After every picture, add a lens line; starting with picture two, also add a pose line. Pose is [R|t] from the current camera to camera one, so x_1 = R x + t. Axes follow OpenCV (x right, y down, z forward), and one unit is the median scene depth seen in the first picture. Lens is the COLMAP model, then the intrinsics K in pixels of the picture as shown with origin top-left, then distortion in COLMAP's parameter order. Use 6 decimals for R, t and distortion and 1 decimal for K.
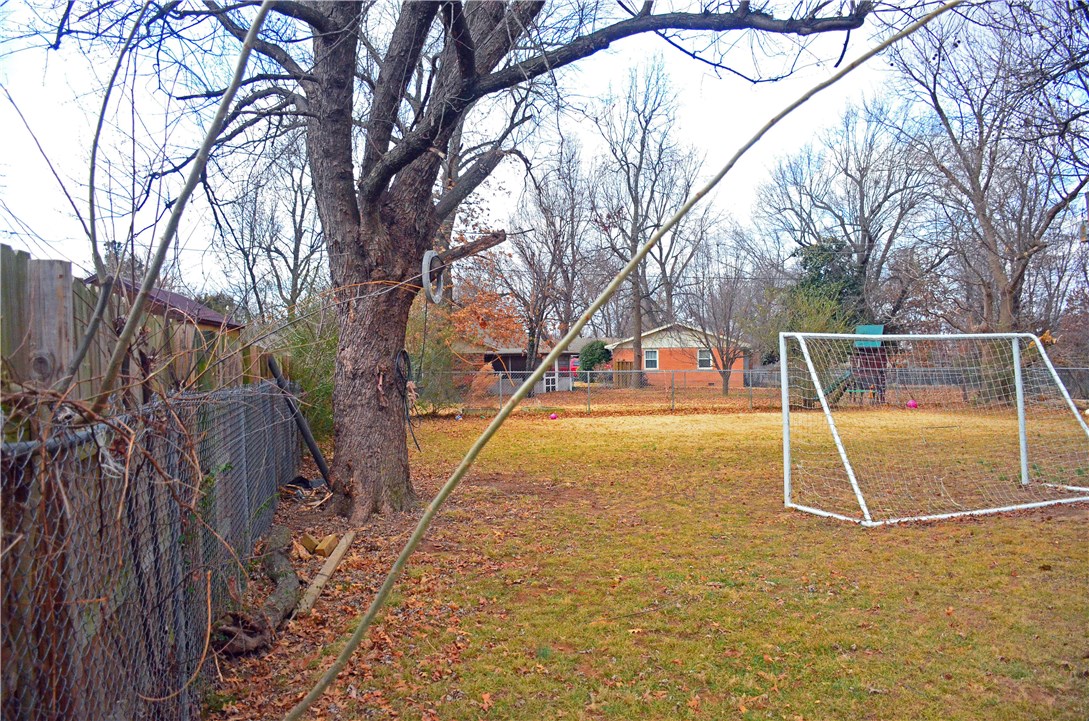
lens RADIAL K [[827.5, 0, 548.4], [0, 827.5, 366.3], [0, 0, 1]] dist [-0.057138, 0.083963]
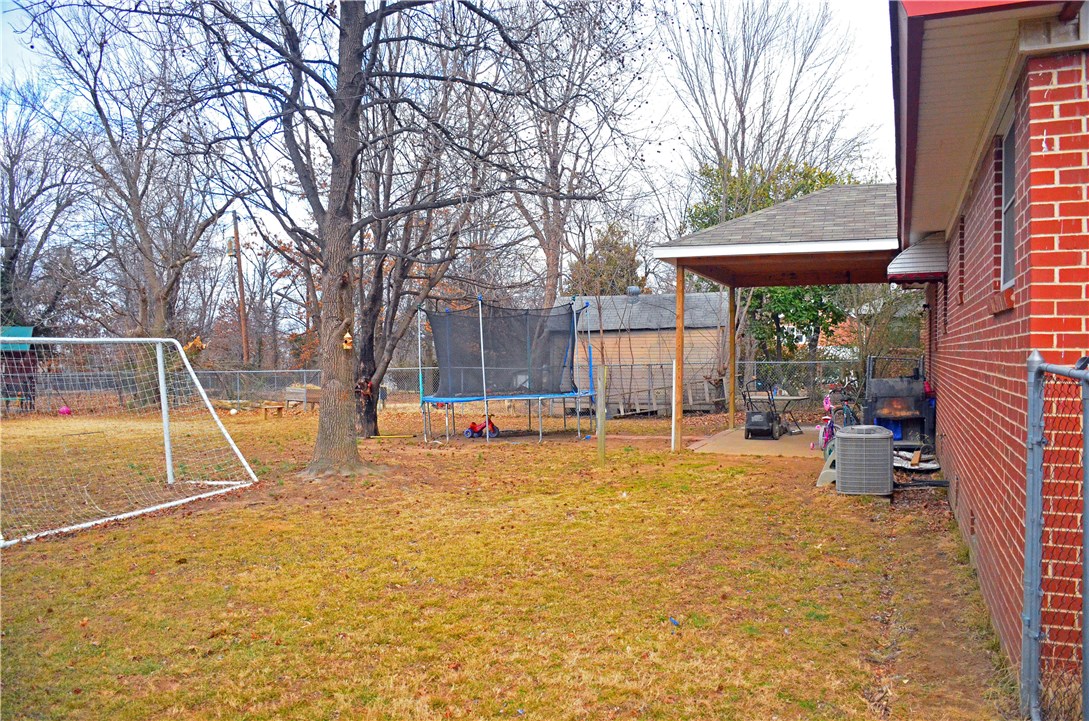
lens RADIAL K [[827.5, 0, 548.4], [0, 827.5, 366.3], [0, 0, 1]] dist [-0.057138, 0.083963]
pose [[0.720562, -0.003598, 0.693382, 0.196211], [0.007715, 0.999966, -0.002829, 0.001648], [-0.693348, 0.007388, 0.720565, -0.080148]]
